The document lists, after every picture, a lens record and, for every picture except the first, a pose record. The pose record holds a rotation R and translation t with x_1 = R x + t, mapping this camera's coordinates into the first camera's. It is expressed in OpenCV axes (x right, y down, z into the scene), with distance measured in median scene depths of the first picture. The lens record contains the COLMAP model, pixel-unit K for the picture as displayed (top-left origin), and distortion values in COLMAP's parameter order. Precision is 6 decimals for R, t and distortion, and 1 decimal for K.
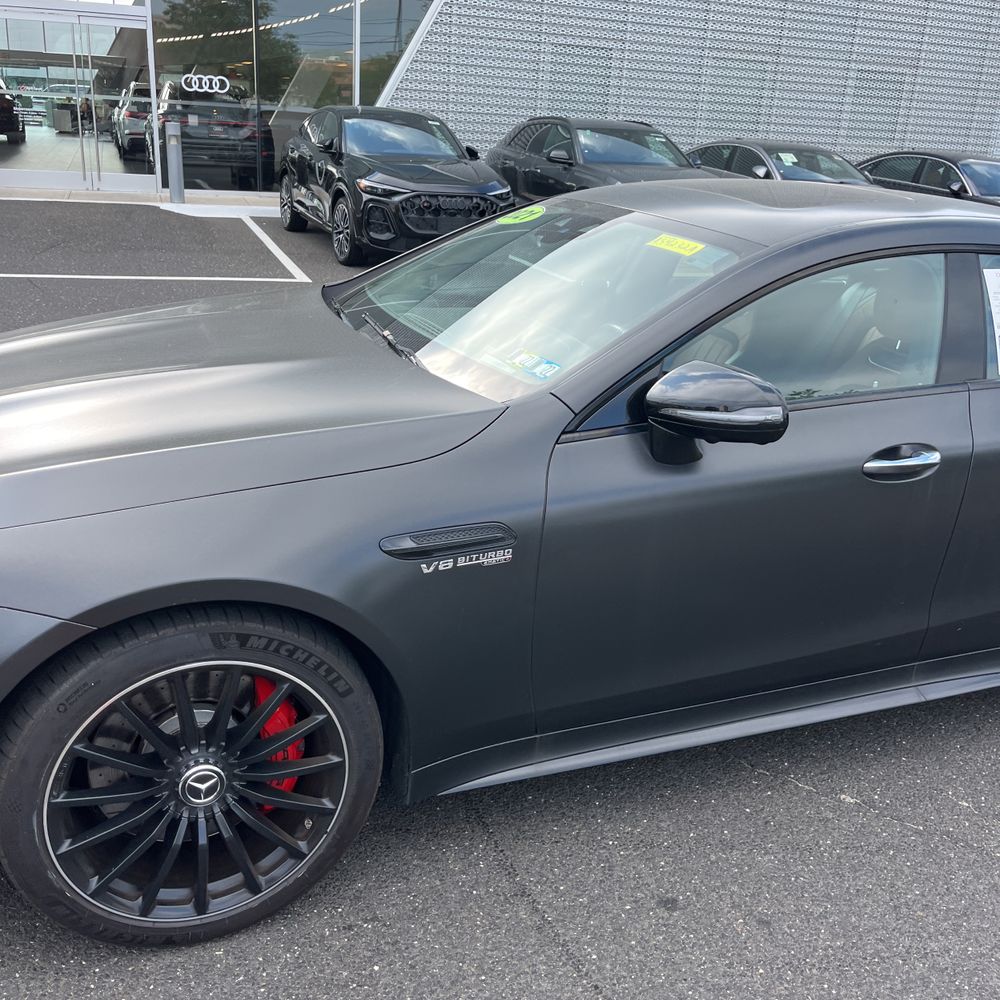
lens RADIAL K [[1016.9, 0, 515.0], [0, 1016.9, 485.4], [0, 0, 1]] dist [0.019236, 0.000000]
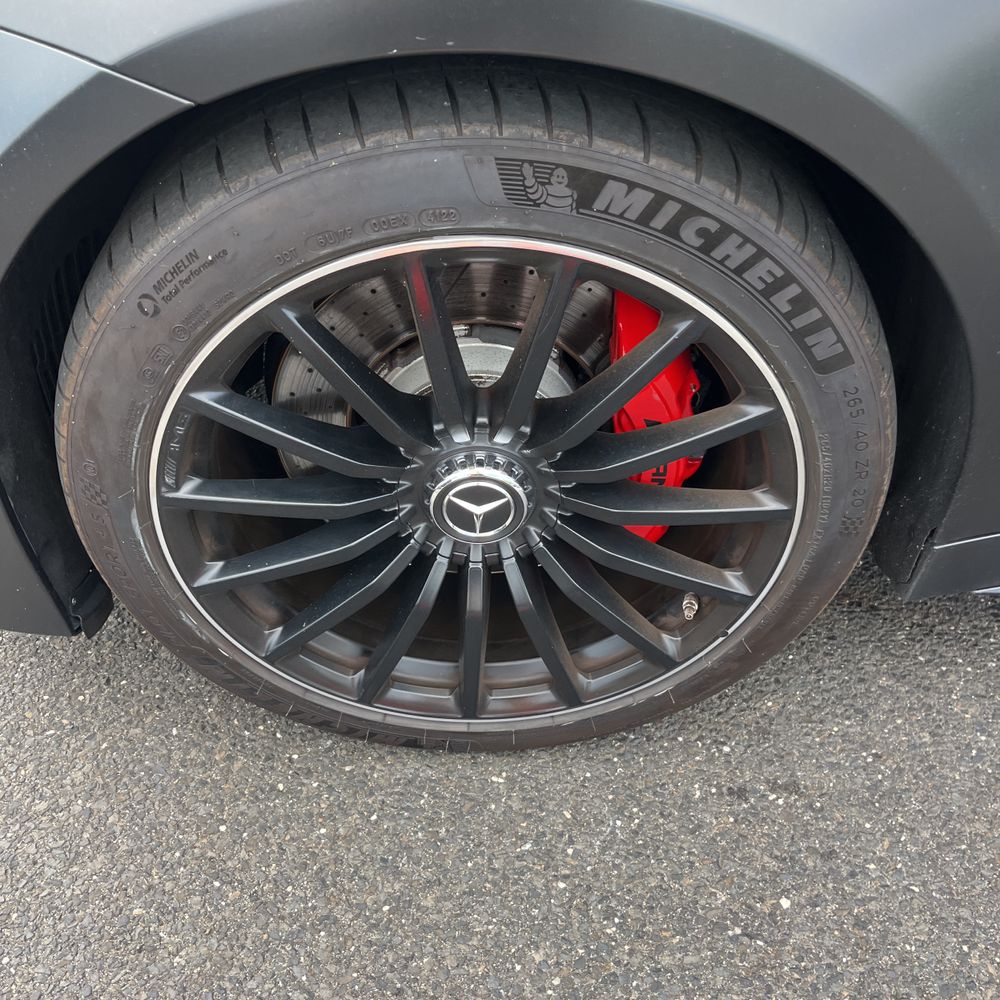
lens RADIAL K [[1016.9, 0, 490.2], [0, 1016.9, 500.0], [0, 0, 1]] dist [0.019236, 0.000000]
pose [[0.913221, 0.218200, -0.344116, -0.141677], [-0.057736, 0.905304, 0.420823, 0.096231], [0.403353, -0.364436, 0.839341, 0.609448]]
